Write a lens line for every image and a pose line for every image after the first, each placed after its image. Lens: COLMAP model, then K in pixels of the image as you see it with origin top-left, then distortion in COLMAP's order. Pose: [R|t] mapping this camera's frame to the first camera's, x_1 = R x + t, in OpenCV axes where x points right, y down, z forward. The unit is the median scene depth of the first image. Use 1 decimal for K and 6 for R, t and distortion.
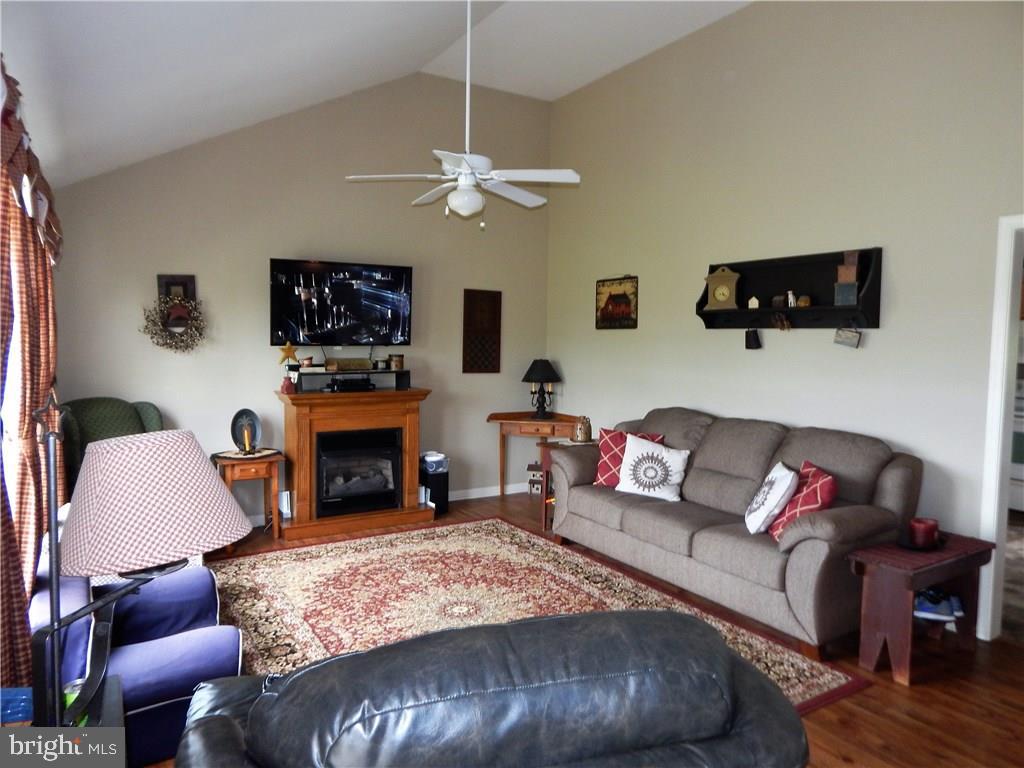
lens RADIAL K [[694.1, 0, 529.0], [0, 694.1, 381.2], [0, 0, 1]] dist [0.028260, -0.000027]
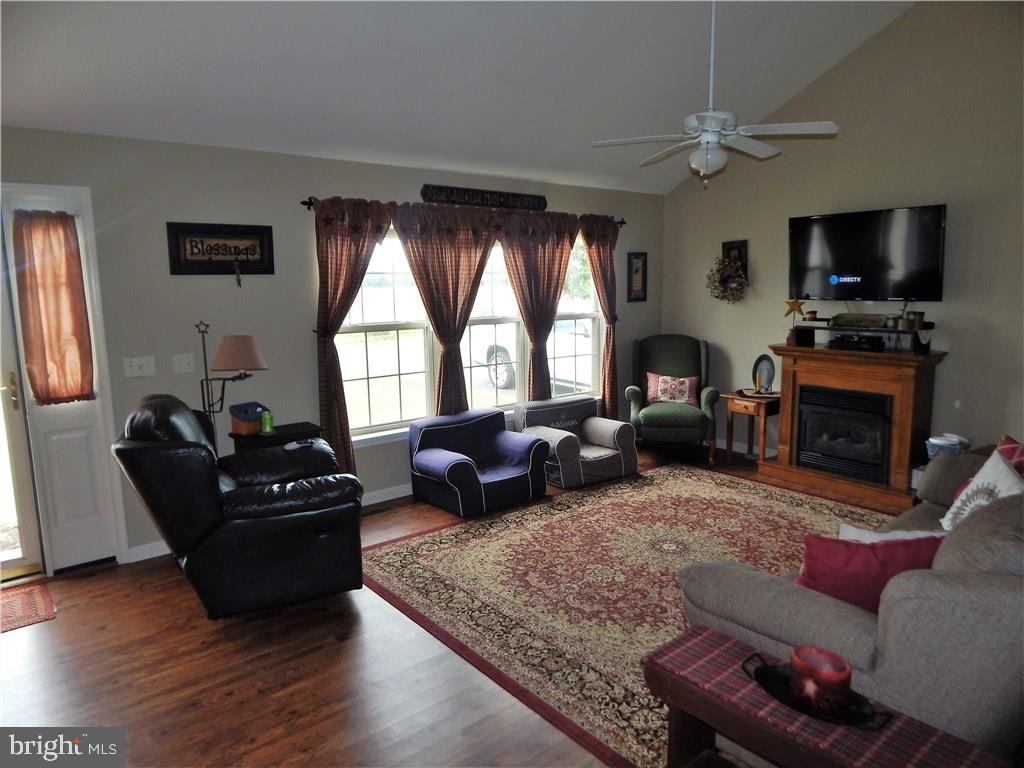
lens RADIAL K [[694.1, 0, 529.0], [0, 694.1, 381.2], [0, 0, 1]] dist [0.028260, -0.000027]
pose [[0.137934, 0.134545, -0.981260, 0.772785], [-0.058160, 0.990121, 0.127584, -0.046569], [0.988732, 0.039472, 0.144396, 0.526600]]
